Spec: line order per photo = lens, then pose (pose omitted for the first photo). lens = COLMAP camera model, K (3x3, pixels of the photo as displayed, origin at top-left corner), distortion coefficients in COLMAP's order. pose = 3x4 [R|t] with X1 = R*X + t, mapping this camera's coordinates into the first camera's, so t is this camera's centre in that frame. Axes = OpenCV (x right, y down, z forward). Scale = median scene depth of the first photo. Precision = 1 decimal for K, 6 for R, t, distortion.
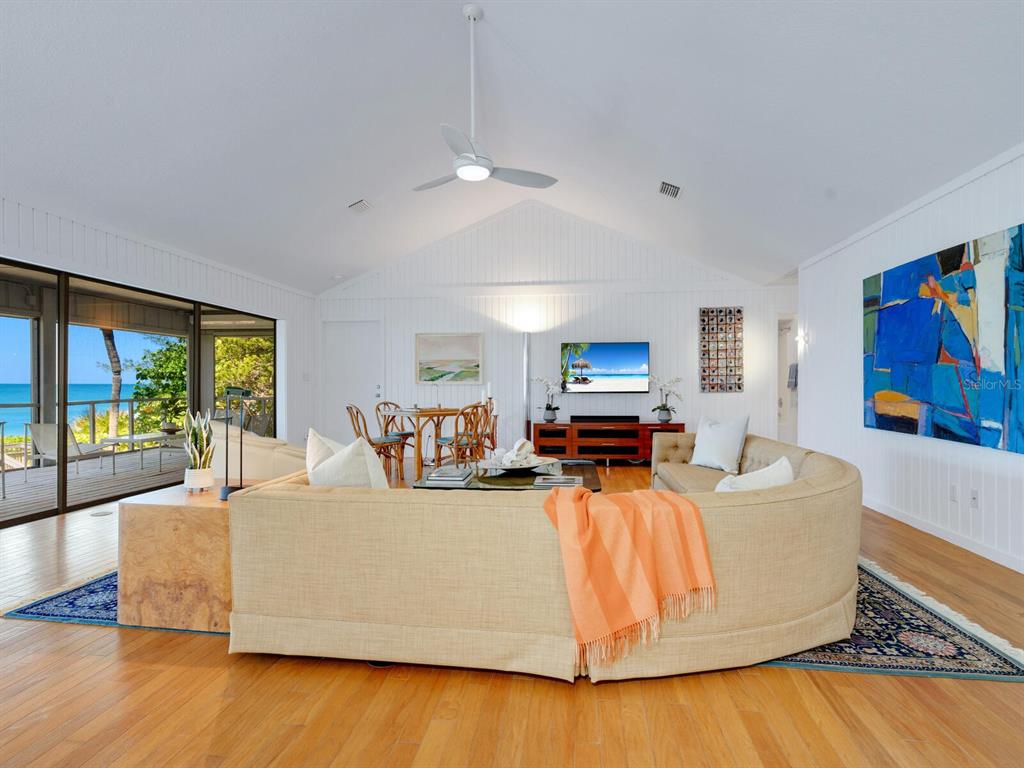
lens RADIAL K [[530.6, 0, 512.0], [0, 530.6, 384.0], [0, 0, 1]] dist [0.001713, 0.000430]
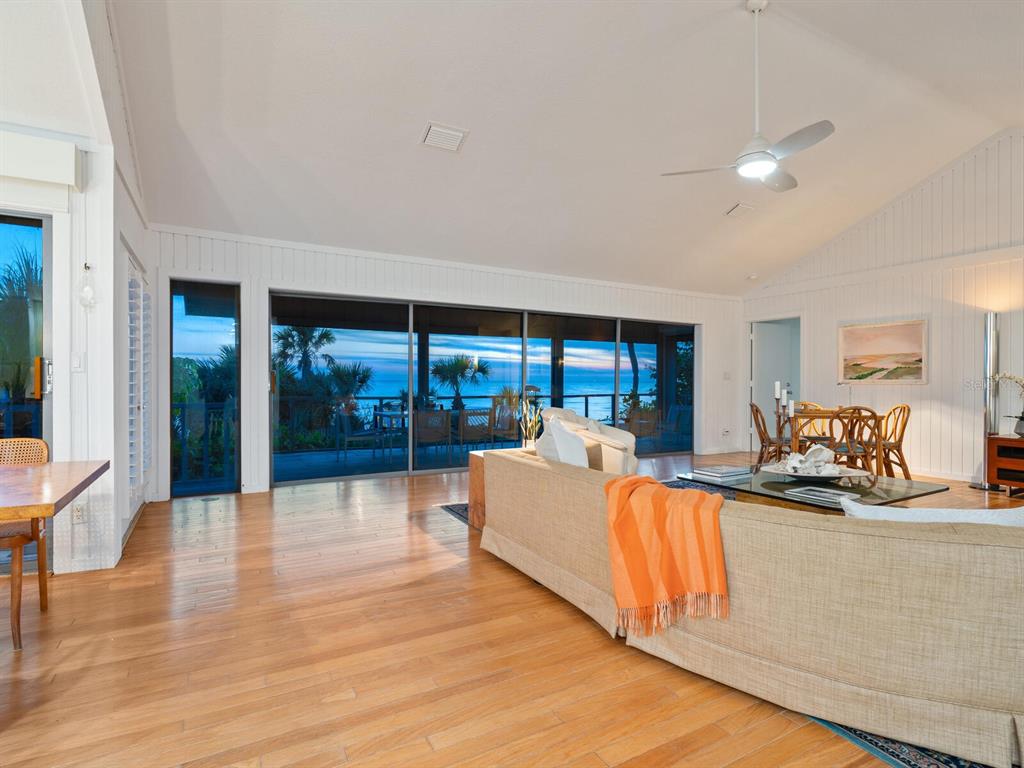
lens RADIAL K [[530.6, 0, 512.0], [0, 530.6, 384.0], [0, 0, 1]] dist [0.001713, 0.000430]
pose [[0.580293, 0.002629, -0.814403, 0.466430], [0.001044, 0.999992, 0.003971, -0.004926], [0.814407, -0.003155, 0.580286, 0.063316]]
